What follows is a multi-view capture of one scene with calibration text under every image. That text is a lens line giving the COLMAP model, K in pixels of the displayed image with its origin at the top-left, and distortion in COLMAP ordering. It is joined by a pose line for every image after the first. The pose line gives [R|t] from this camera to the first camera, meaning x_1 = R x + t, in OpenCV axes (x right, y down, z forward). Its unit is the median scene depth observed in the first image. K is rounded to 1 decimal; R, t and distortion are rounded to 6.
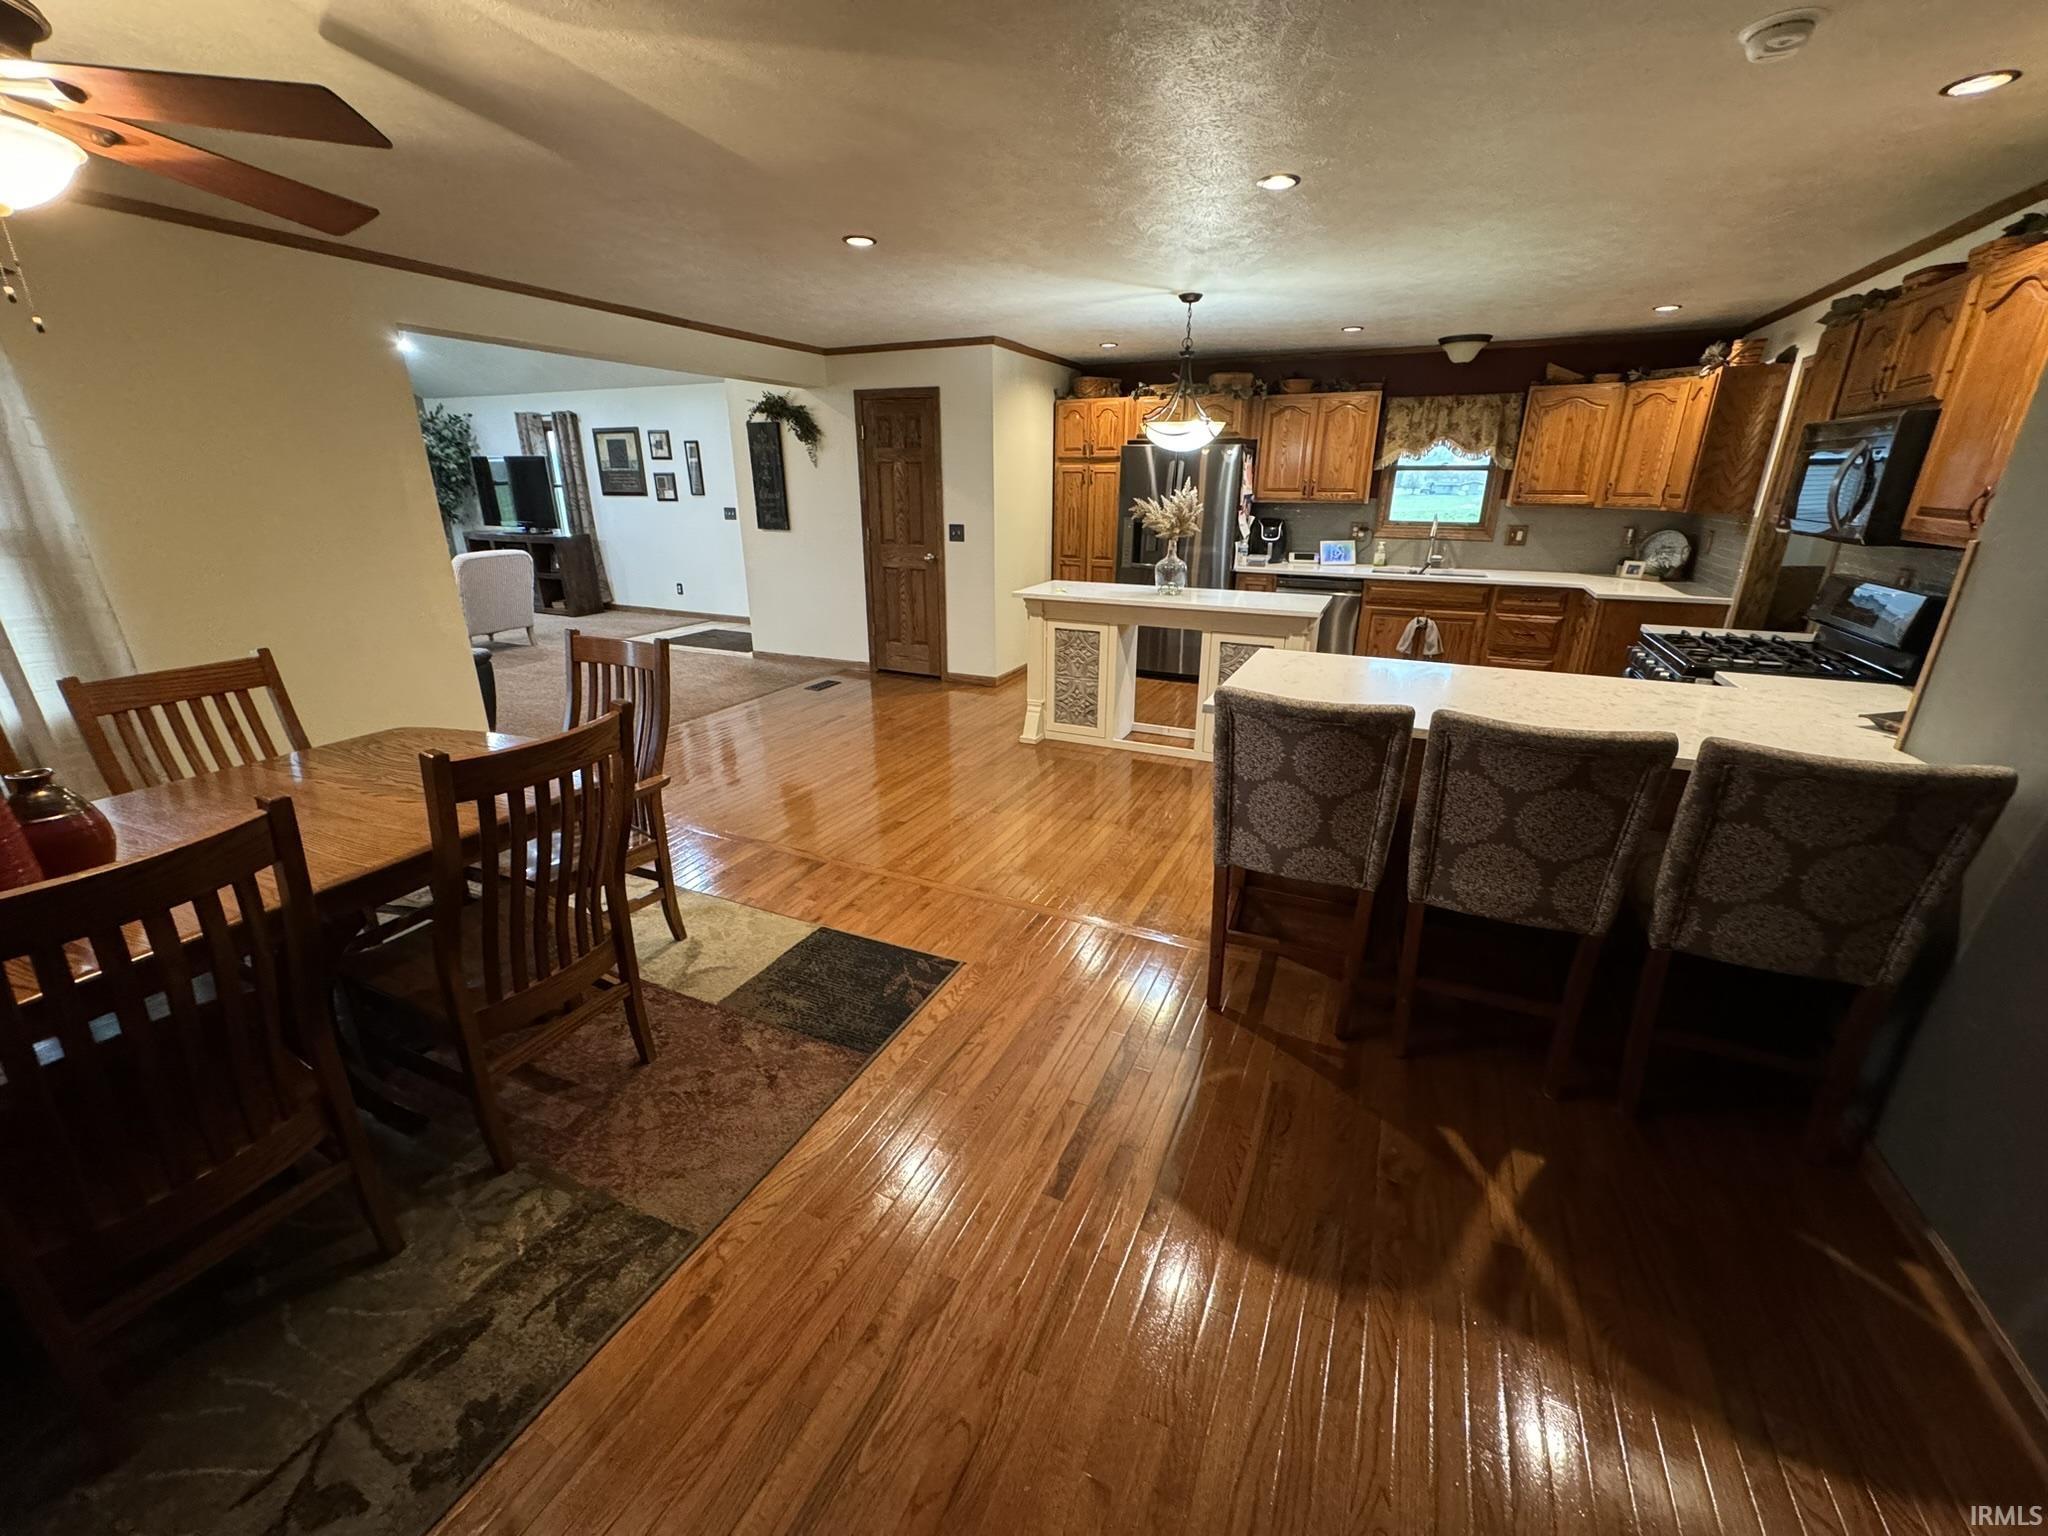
lens RADIAL K [[816.4, 0, 1020.4], [0, 816.4, 777.8], [0, 0, 1]] dist [-0.002670, 0.000903]
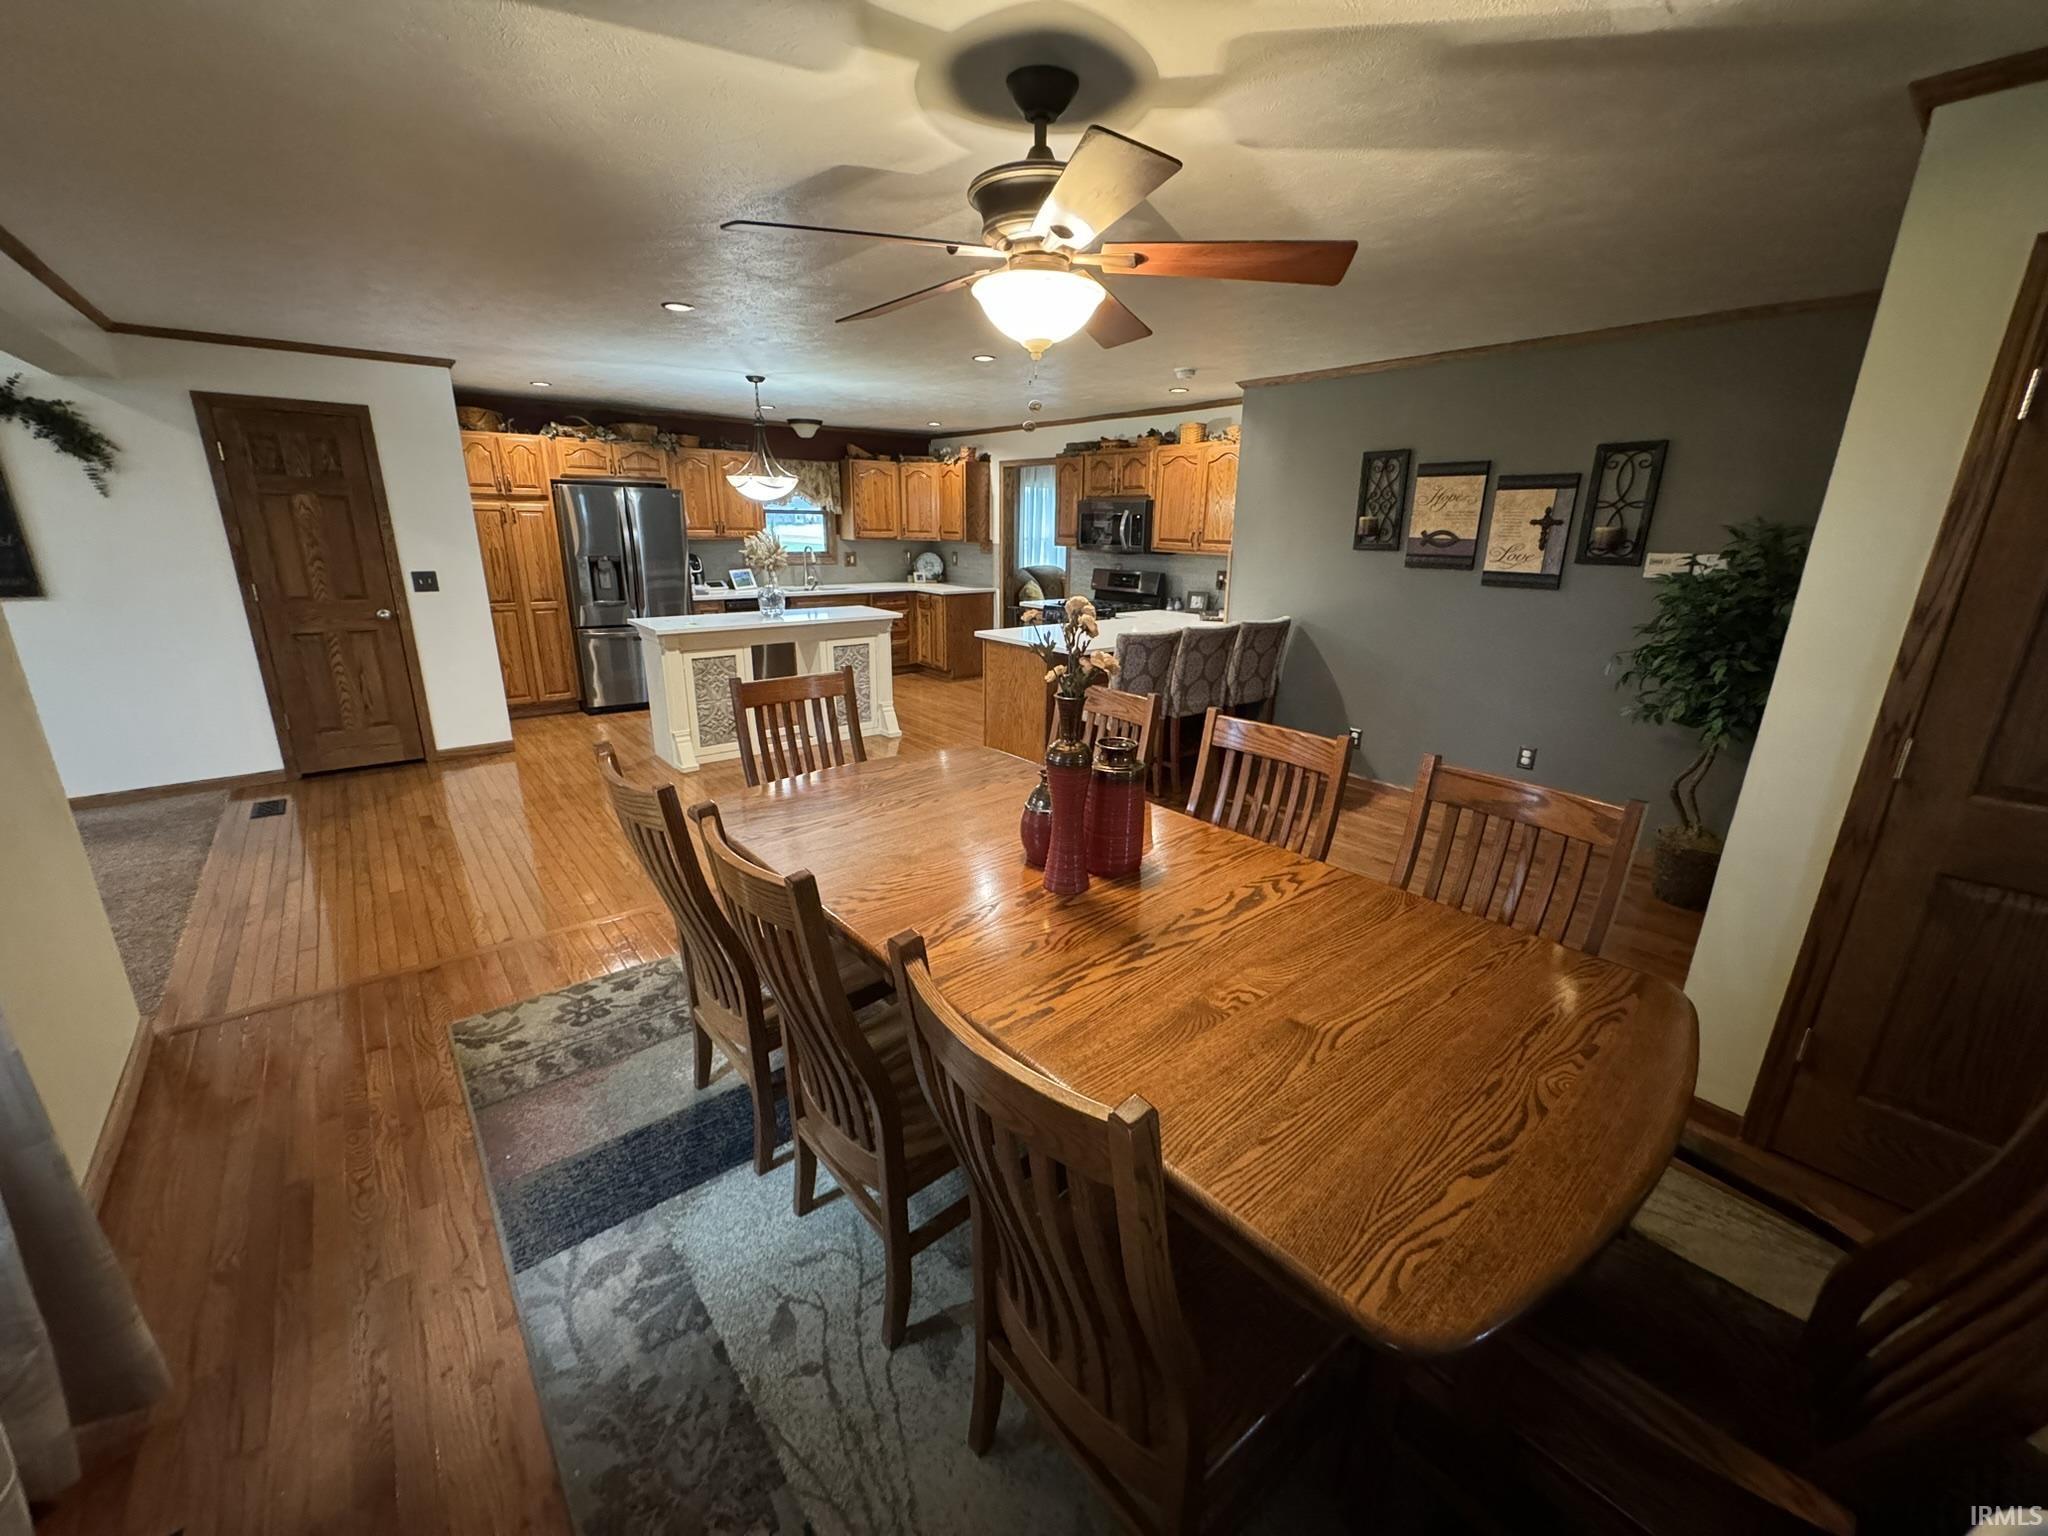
lens RADIAL K [[816.4, 0, 1026.6], [0, 816.4, 775.4], [0, 0, 1]] dist [-0.002670, 0.000903]
pose [[0.430481, -0.265115, 0.862787, -0.554857], [0.295460, 0.944616, 0.142841, -0.047671], [-0.852871, 0.193429, 0.484970, 0.103819]]
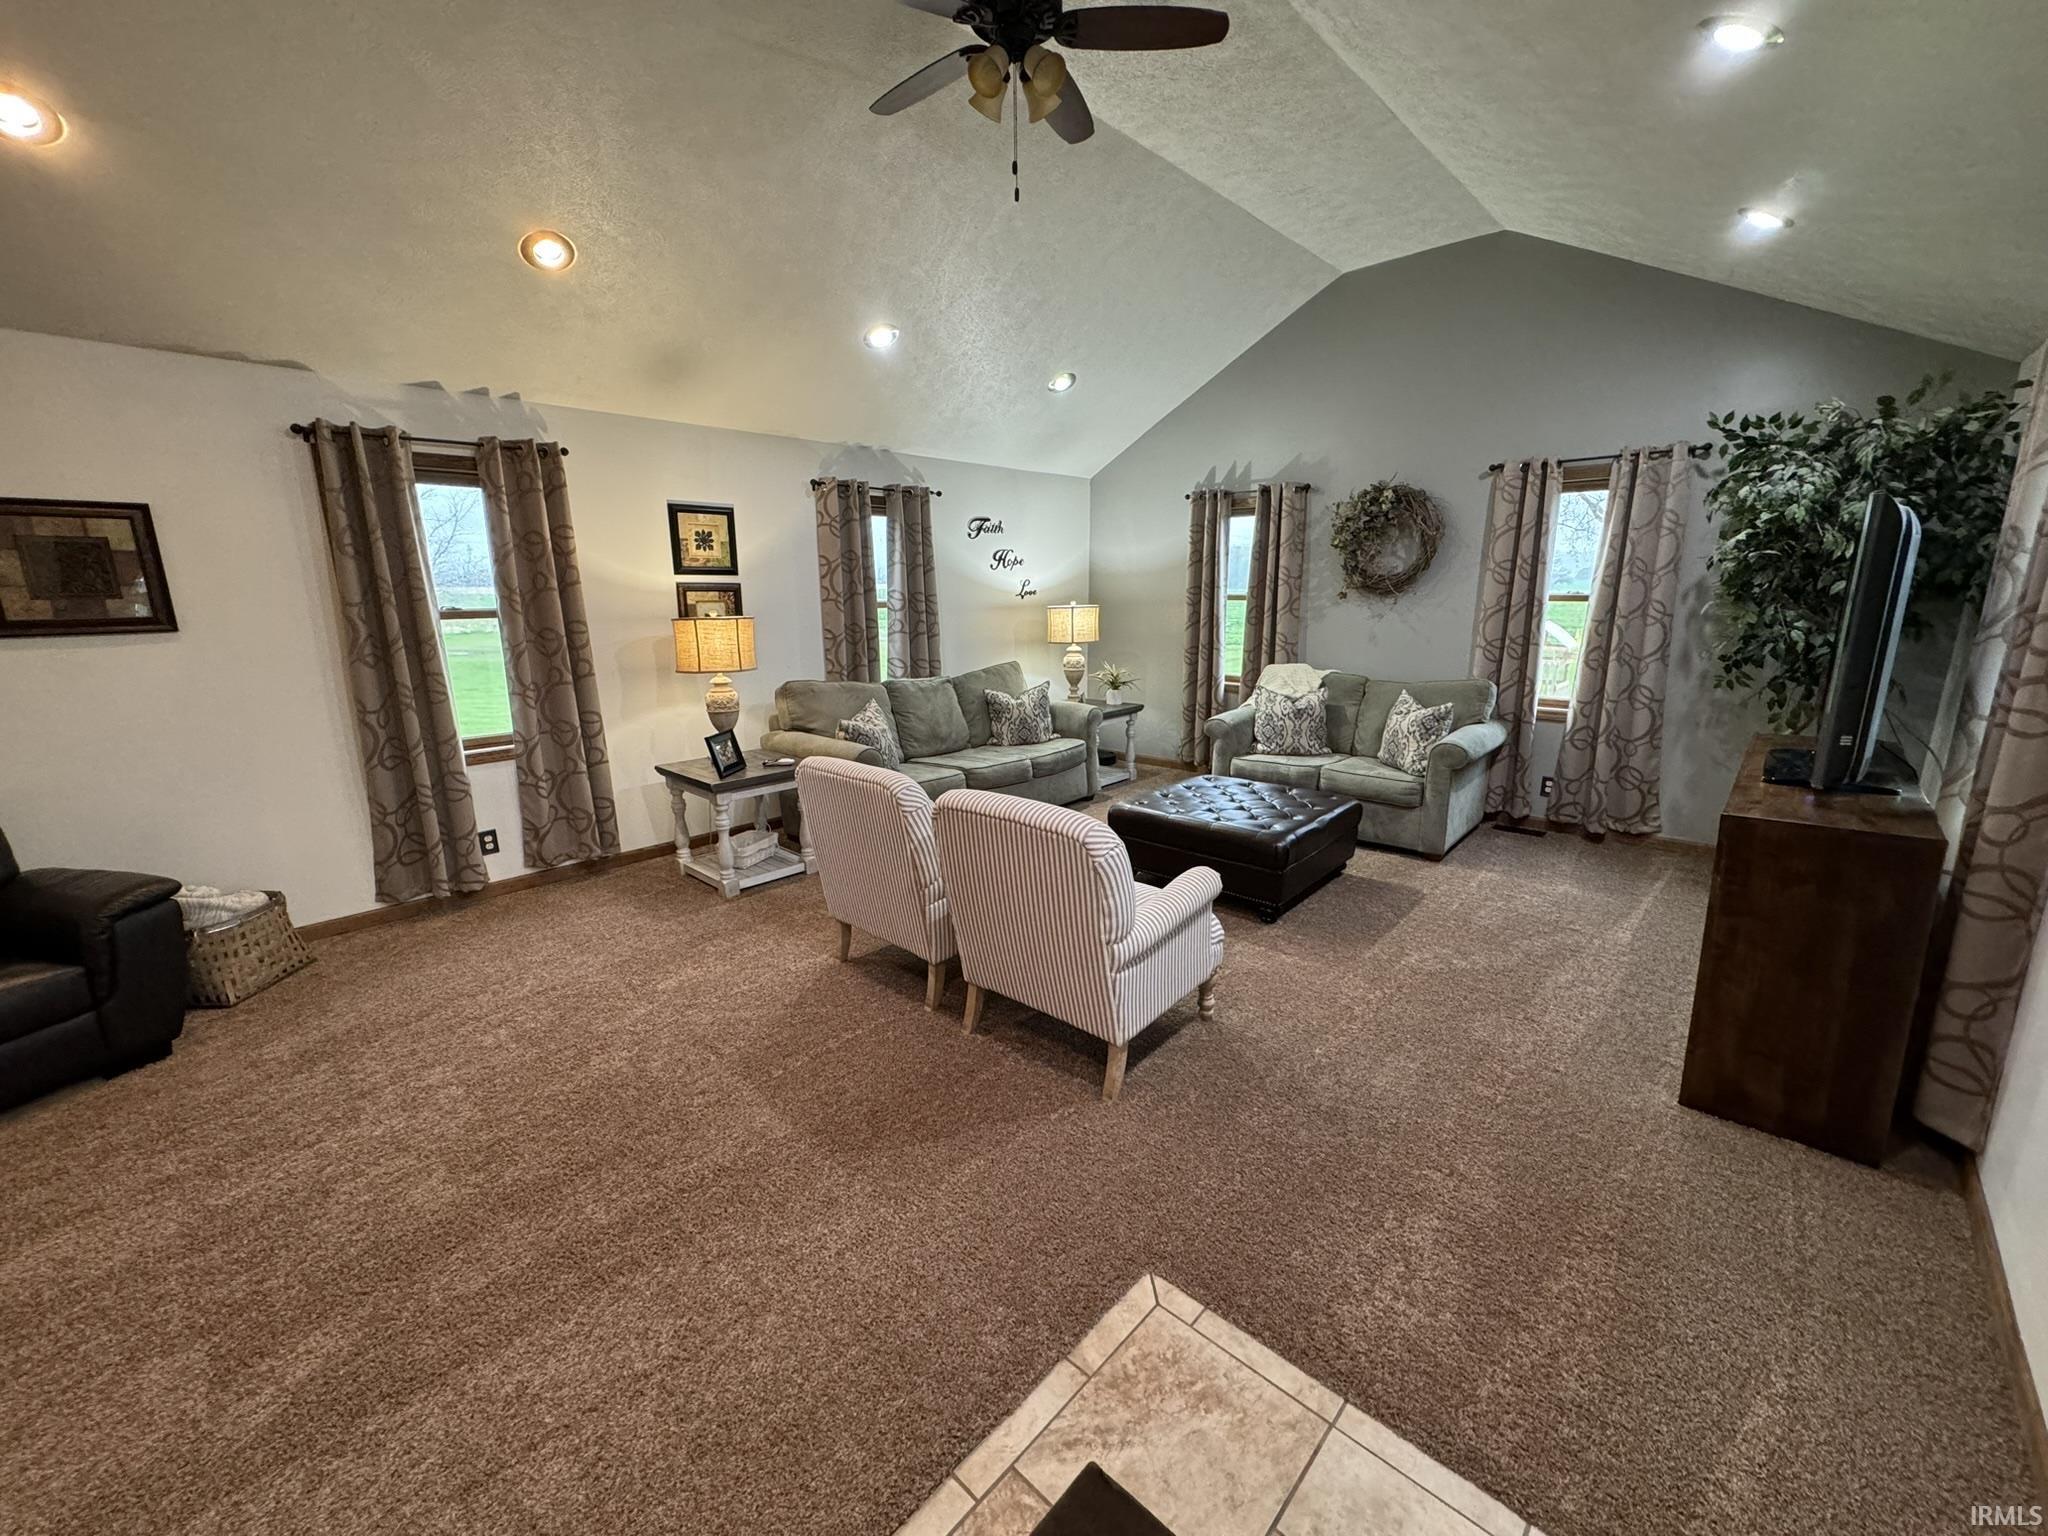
lens RADIAL K [[816.4, 0, 1020.7], [0, 816.4, 768.9], [0, 0, 1]] dist [-0.002670, 0.000903]
pose [[-0.310499, 0.207194, -0.927718, -0.384600], [-0.320924, 0.895804, 0.307477, -0.444637], [0.894762, 0.393198, -0.211652, 1.206248]]
